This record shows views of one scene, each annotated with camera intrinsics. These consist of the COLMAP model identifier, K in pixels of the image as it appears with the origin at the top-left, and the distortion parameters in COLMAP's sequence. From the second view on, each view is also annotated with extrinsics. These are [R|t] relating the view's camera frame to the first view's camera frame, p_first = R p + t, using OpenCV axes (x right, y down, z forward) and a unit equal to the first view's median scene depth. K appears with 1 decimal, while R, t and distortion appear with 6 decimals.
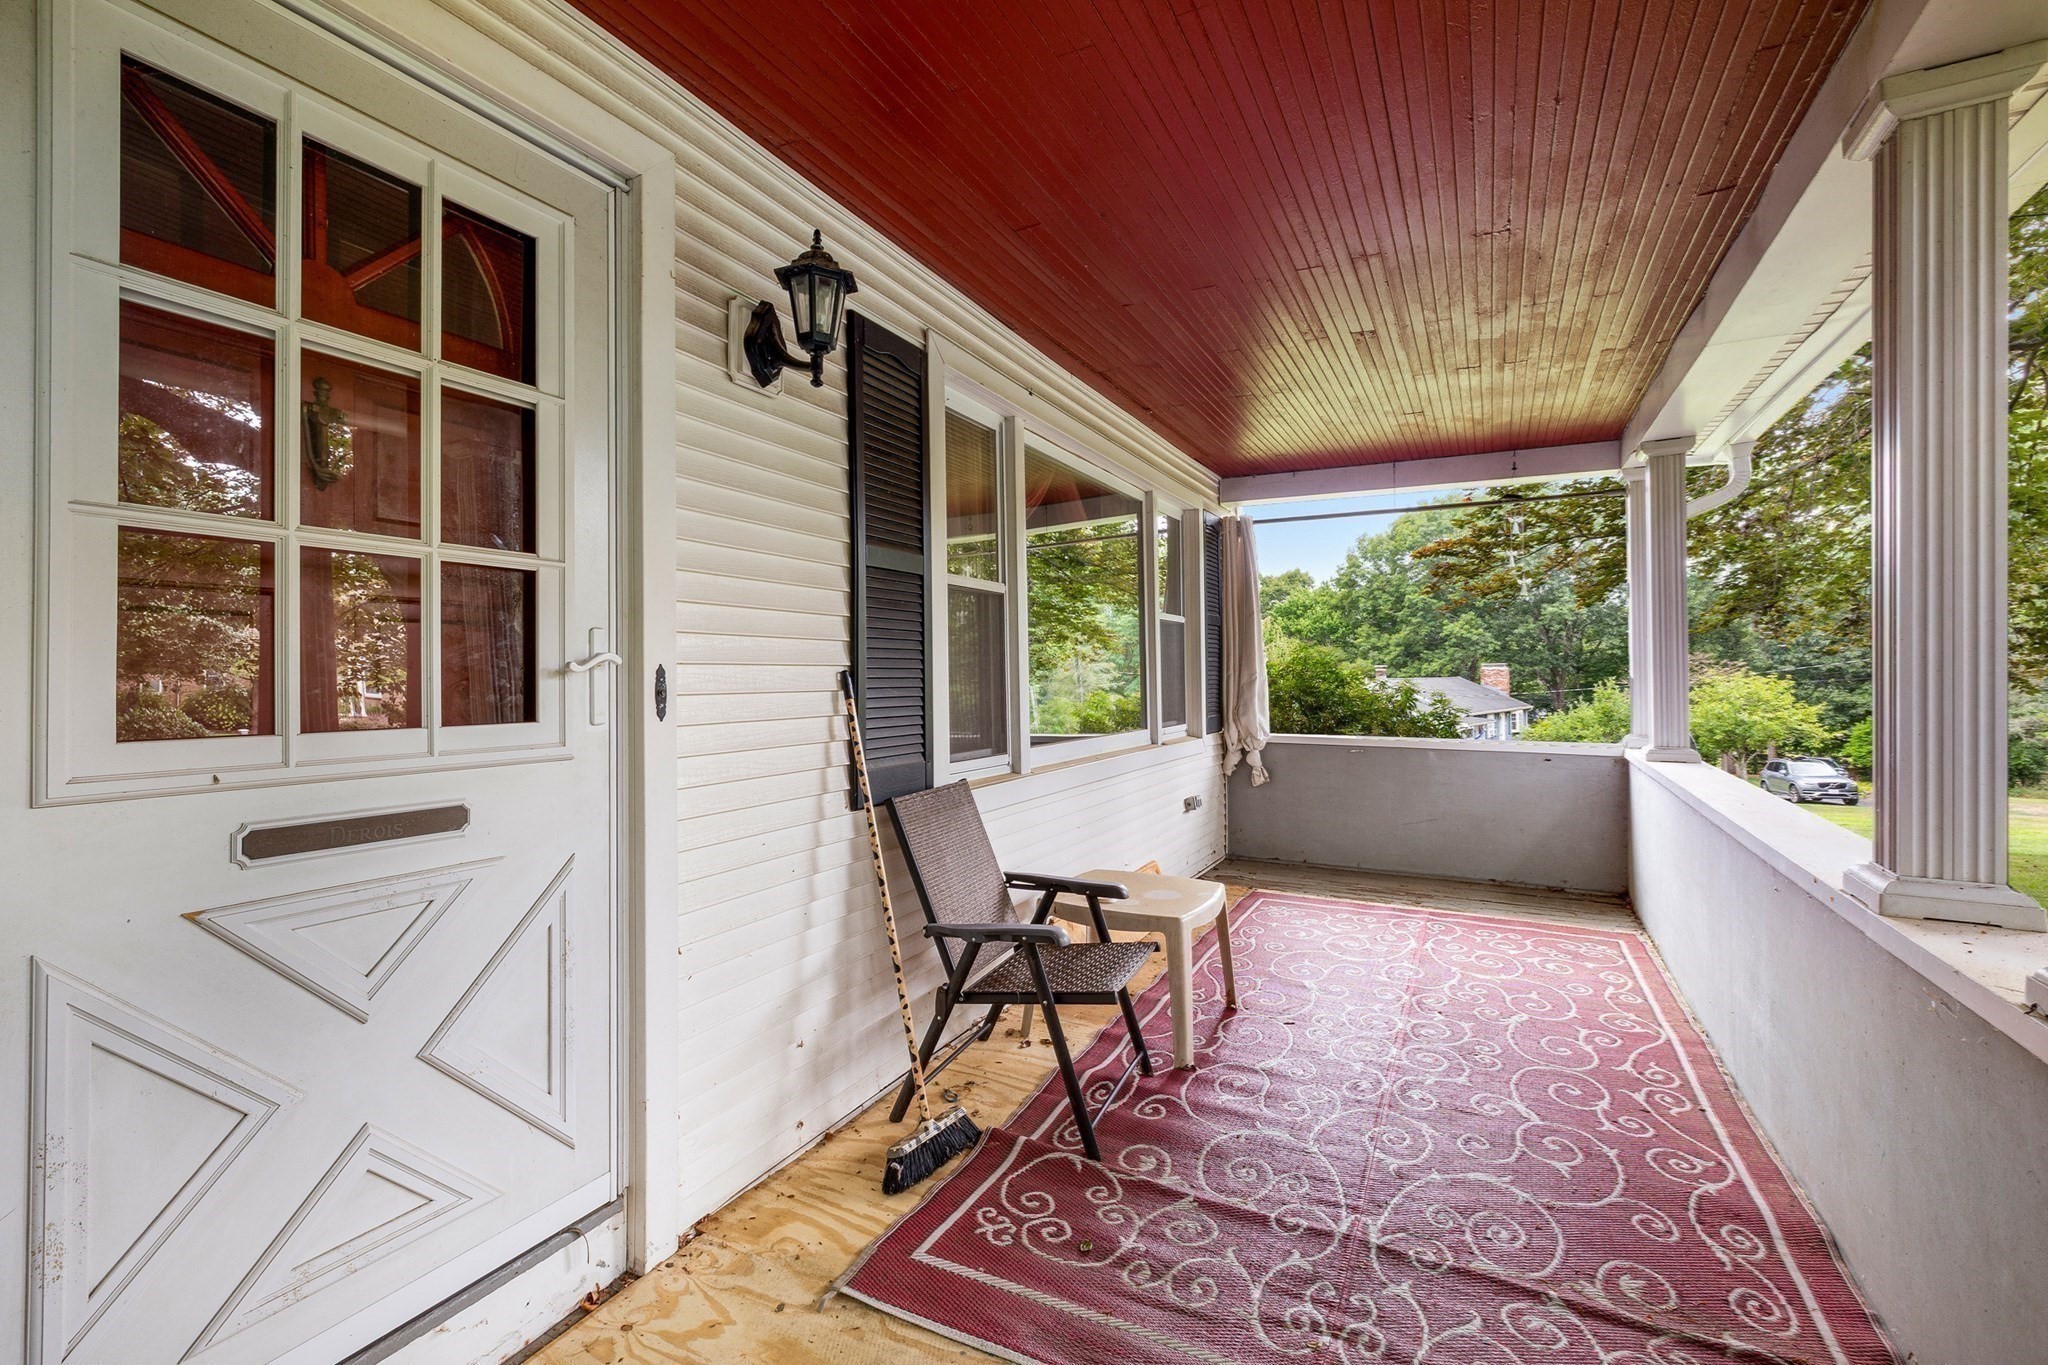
lens RADIAL K [[894.2, 0, 1028.9], [0, 894.2, 669.2], [0, 0, 1]] dist [0.003621, 0.000564]
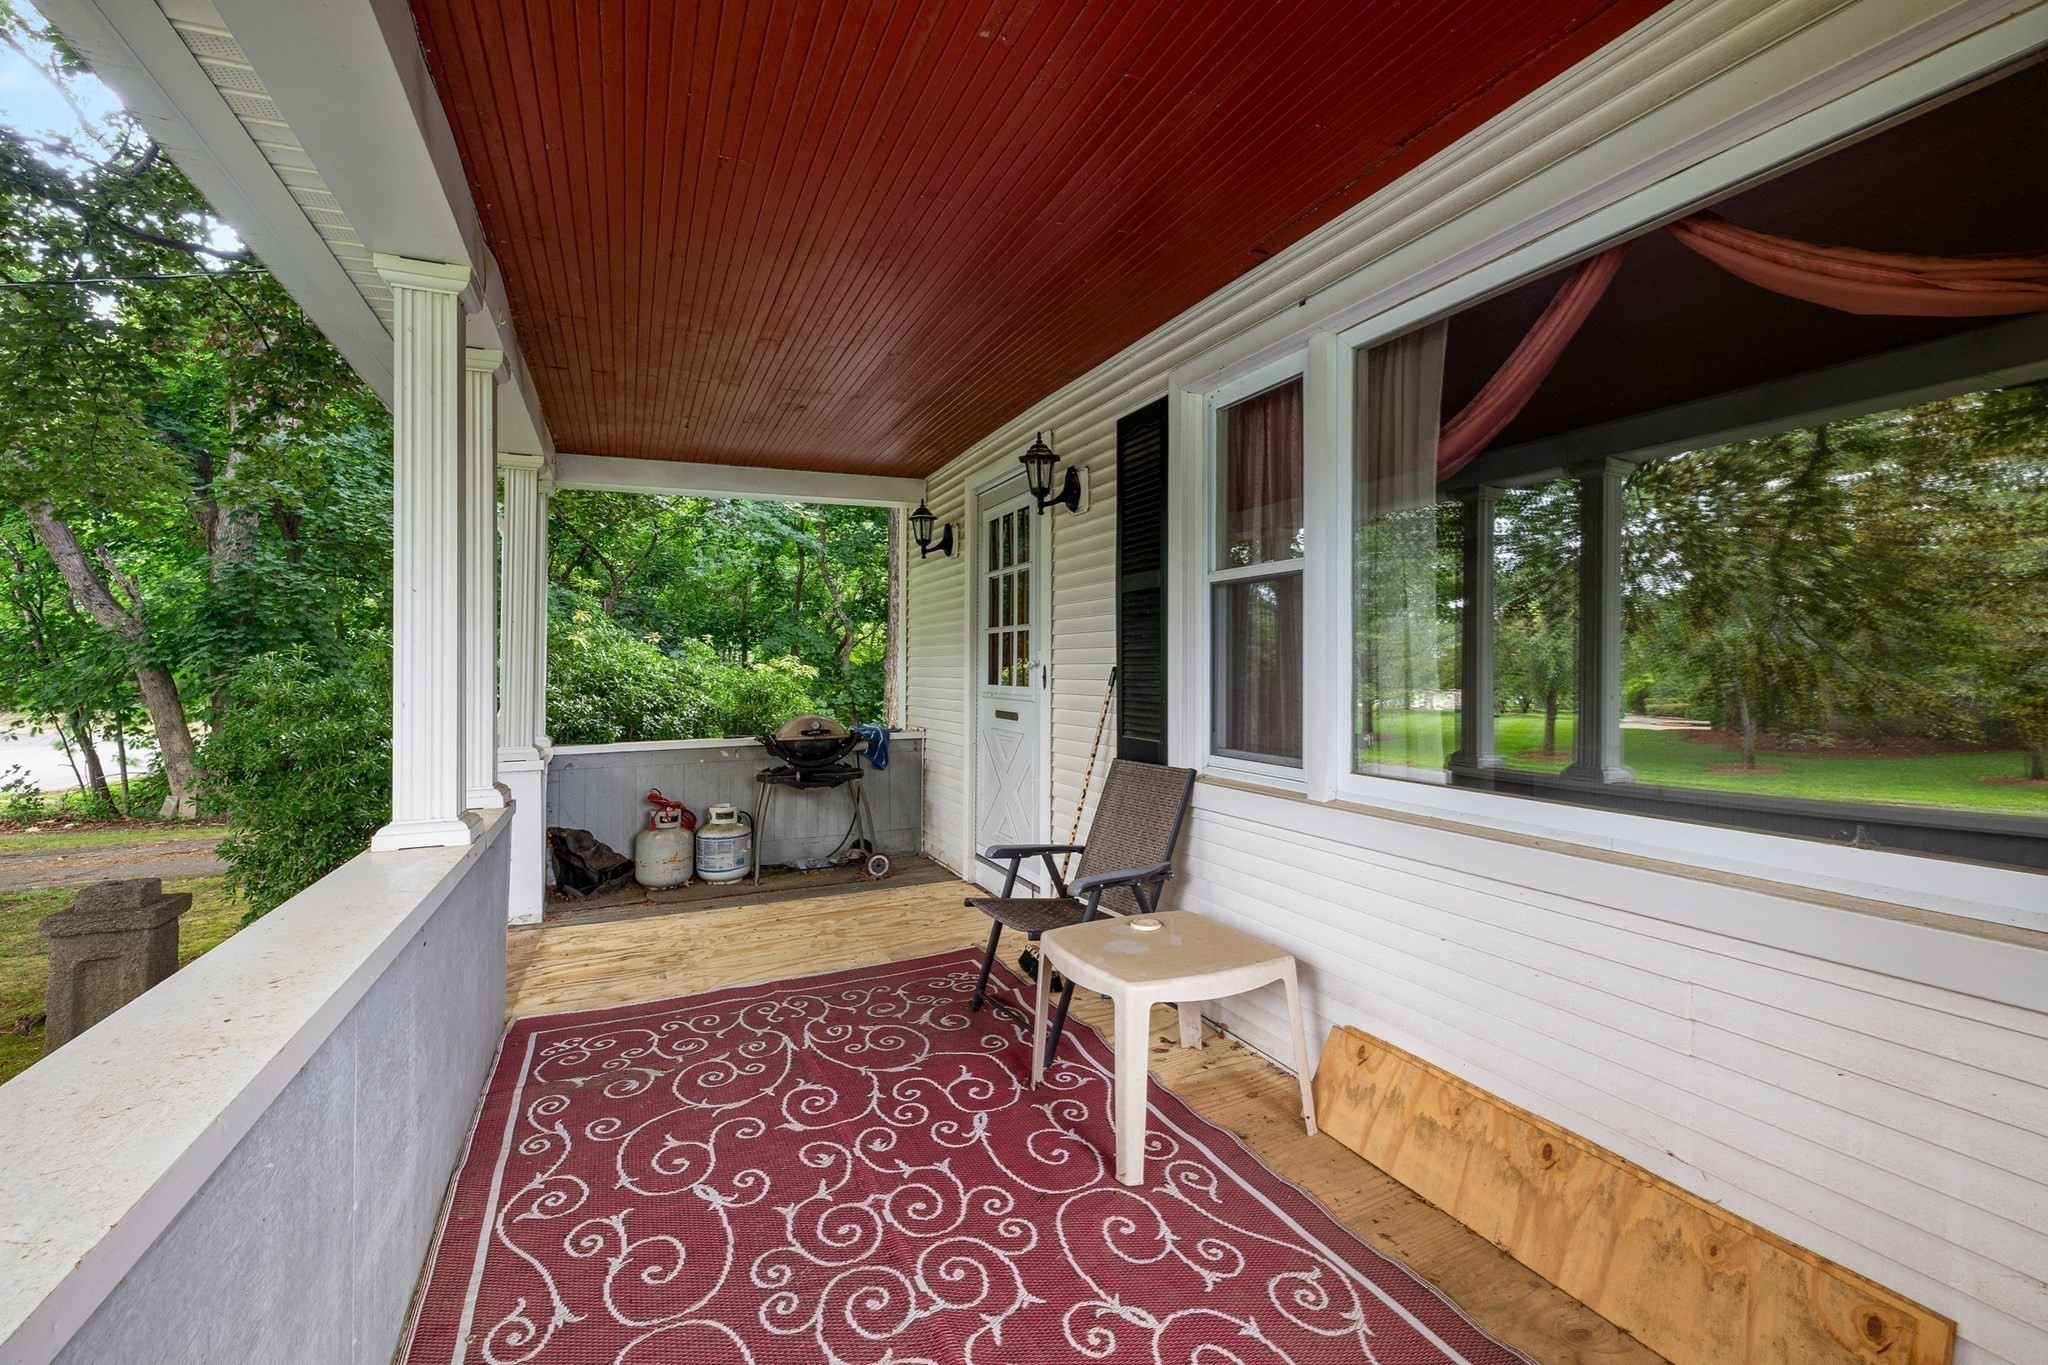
lens RADIAL K [[894.2, 0, 1019.3], [0, 894.2, 668.1], [0, 0, 1]] dist [0.003621, 0.000564]
pose [[-0.626897, 0.008763, -0.779053, 1.426760], [0.010451, 0.999941, 0.002838, -0.003264], [0.779032, -0.006362, -0.626952, 2.451170]]
